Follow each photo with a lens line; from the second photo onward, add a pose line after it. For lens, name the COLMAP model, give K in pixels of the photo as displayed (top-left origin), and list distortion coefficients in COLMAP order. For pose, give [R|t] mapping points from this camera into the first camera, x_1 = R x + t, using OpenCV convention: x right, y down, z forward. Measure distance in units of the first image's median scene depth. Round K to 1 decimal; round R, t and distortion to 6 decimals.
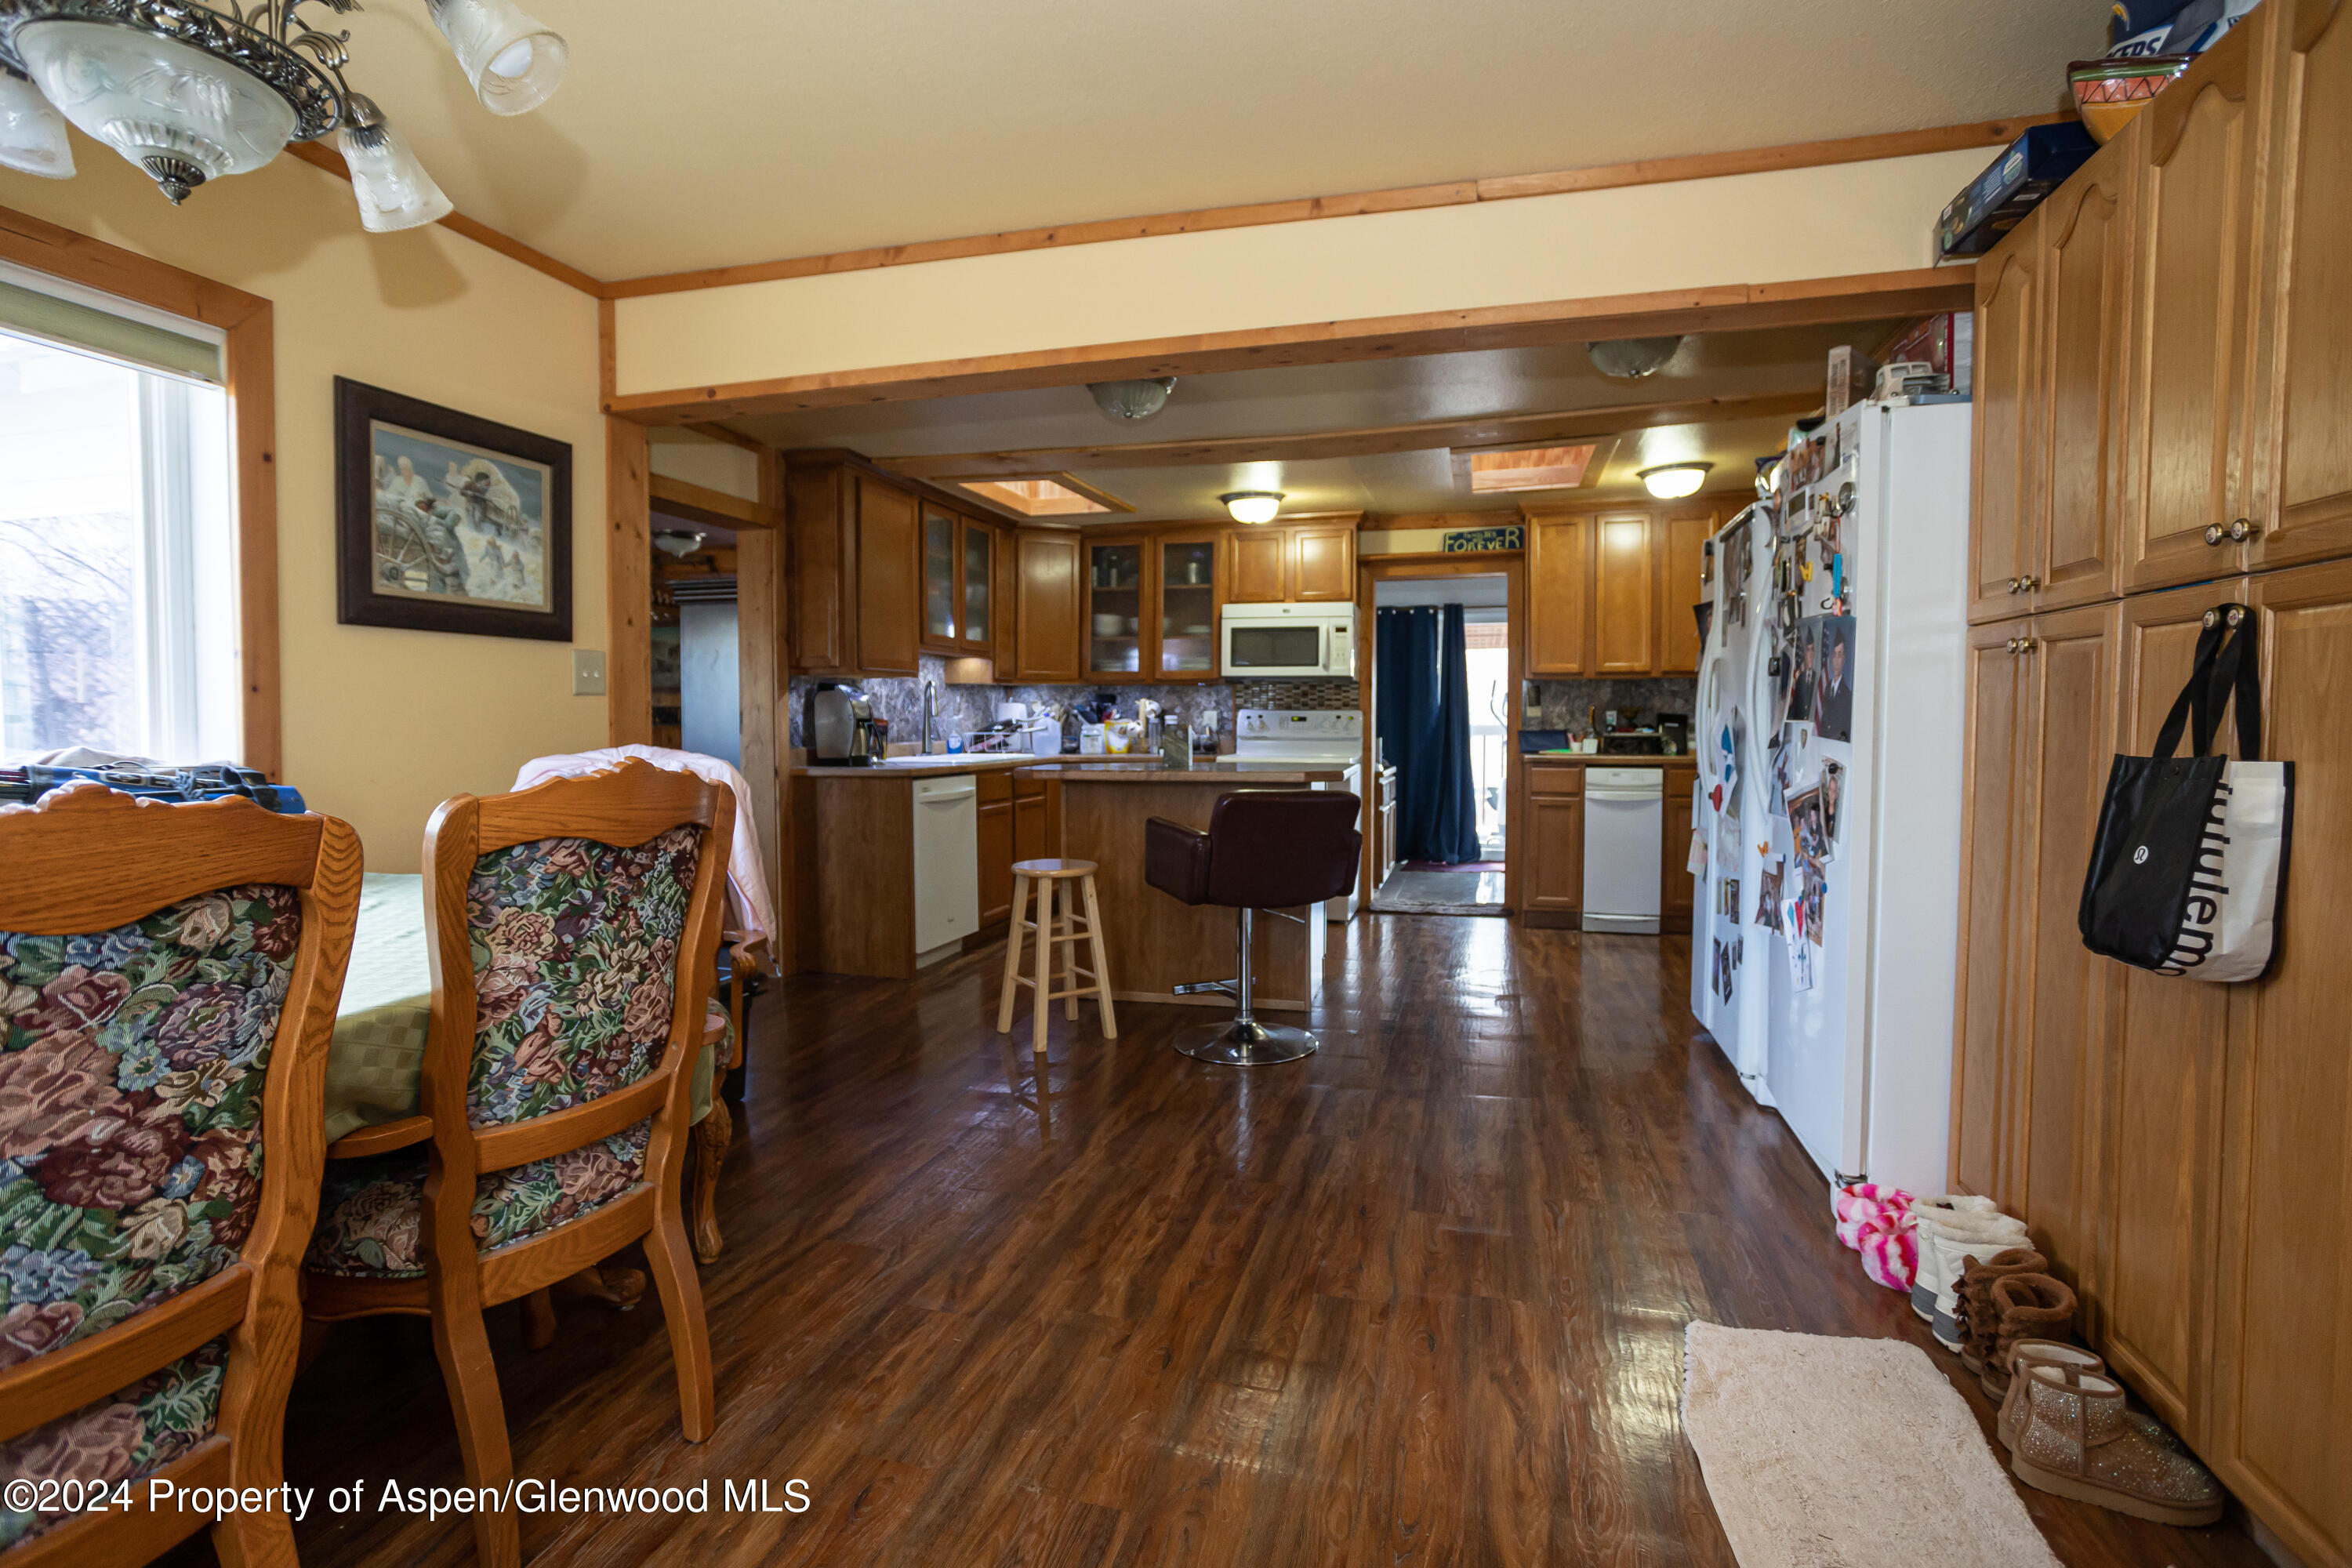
lens RADIAL K [[1162.5, 0, 1170.9], [0, 1162.5, 774.8], [0, 0, 1]] dist [-0.048937, 0.031066]
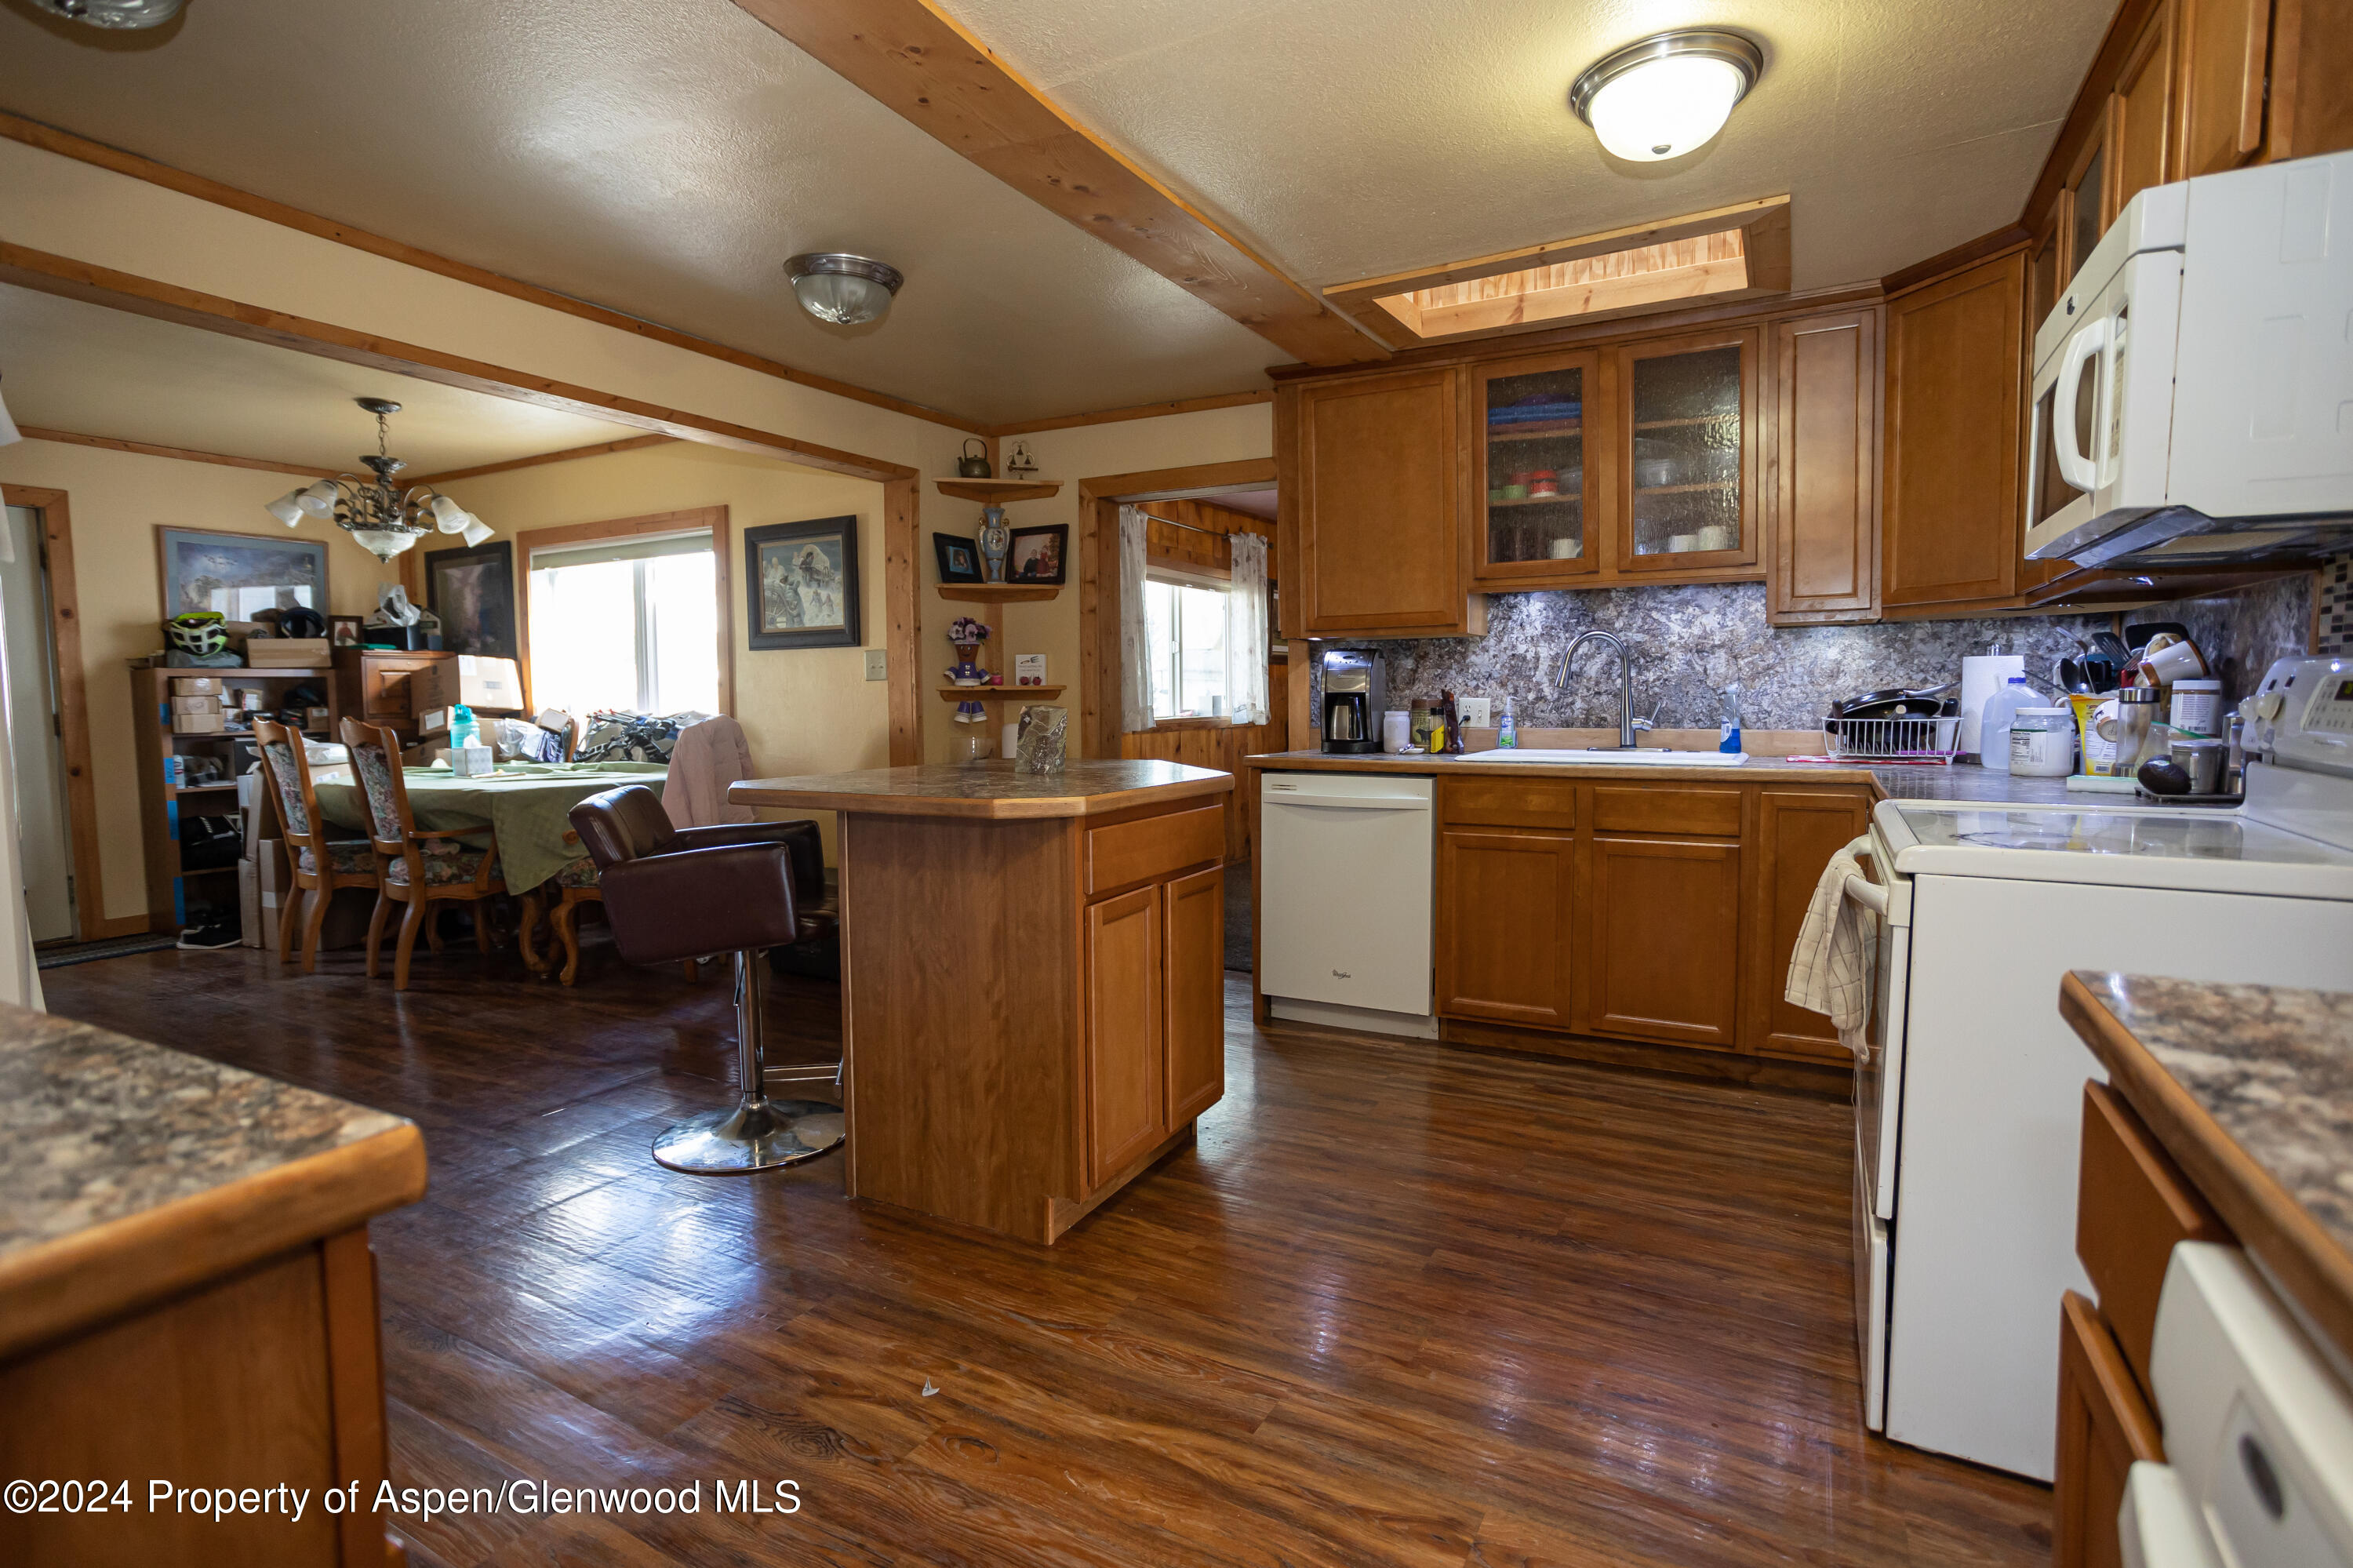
lens RADIAL K [[1163.0, 0, 1171.4], [0, 1163.0, 774.8], [0, 0, 1]] dist [-0.048937, 0.031066]
pose [[-0.241569, 0.072279, -0.967688, 0.978910], [-0.038518, 0.995722, 0.083988, -0.101993], [0.969619, 0.057563, -0.237751, 1.996941]]
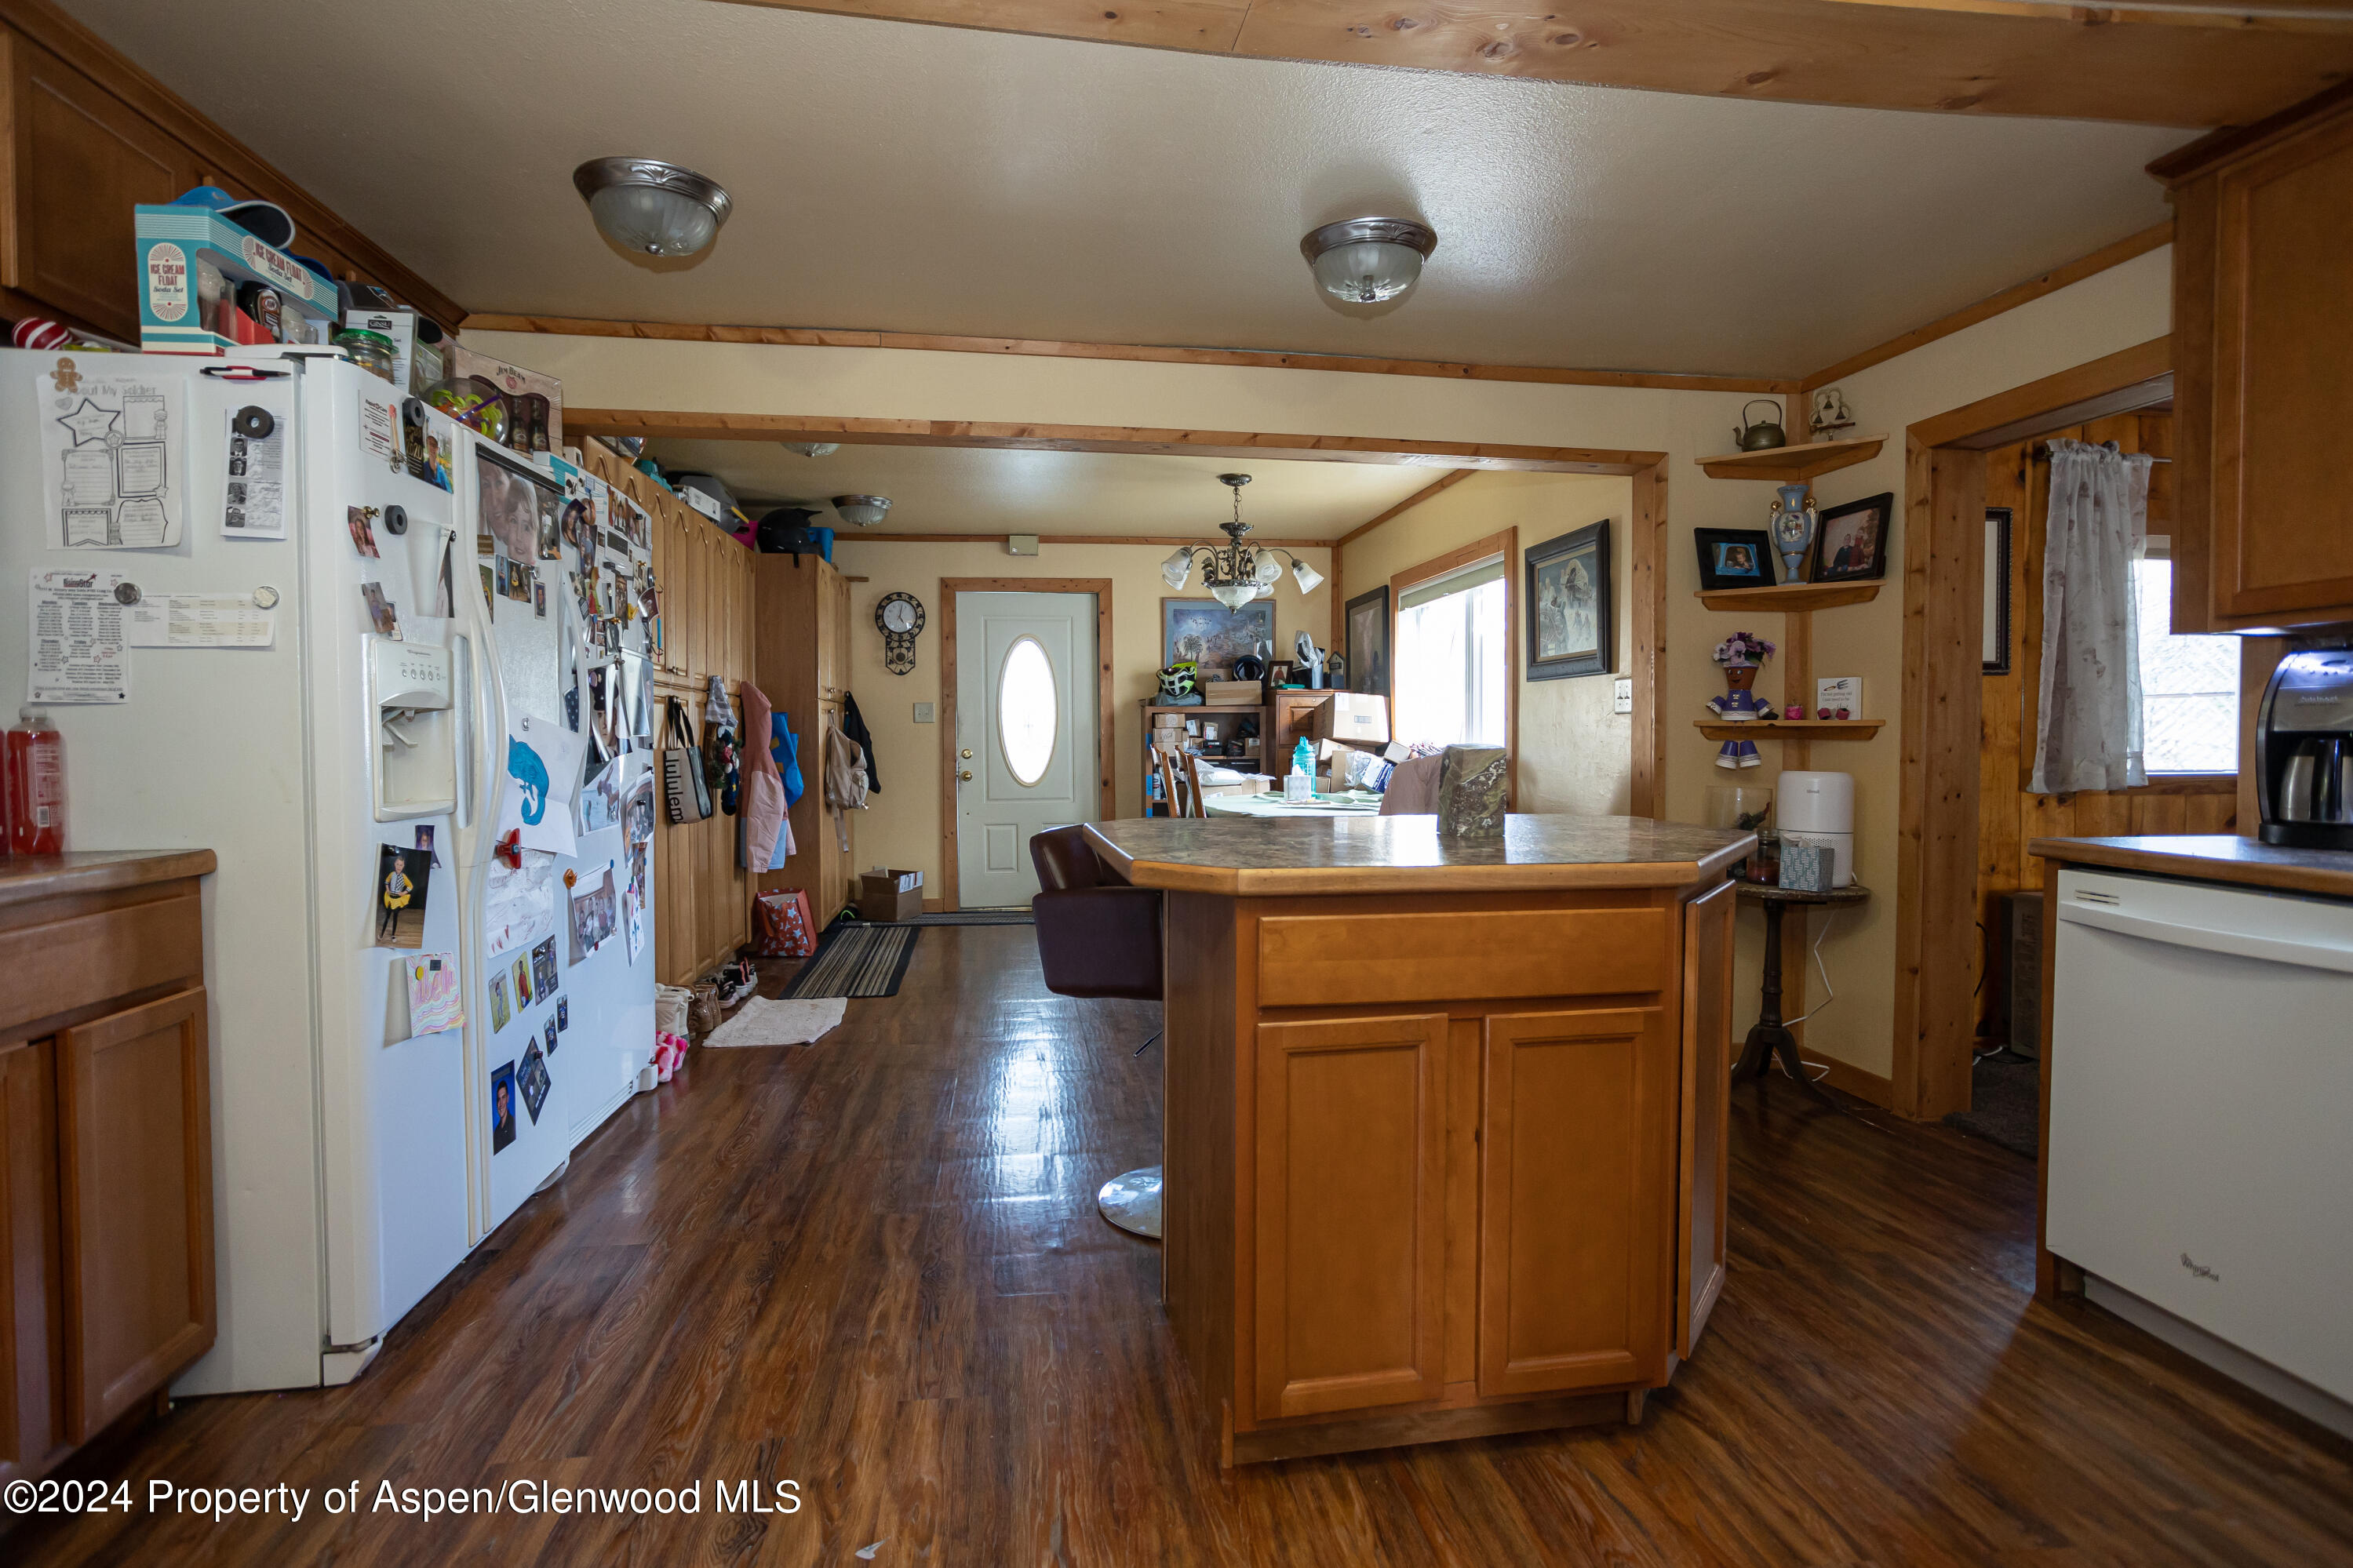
lens RADIAL K [[1162.8, 0, 1171.4], [0, 1162.8, 774.8], [0, 0, 1]] dist [-0.048937, 0.031066]
pose [[-0.920977, 0.015070, -0.389326, 0.482945], [-0.017476, 0.996648, 0.079919, -0.109234], [0.389225, 0.080408, -0.917627, 2.253757]]
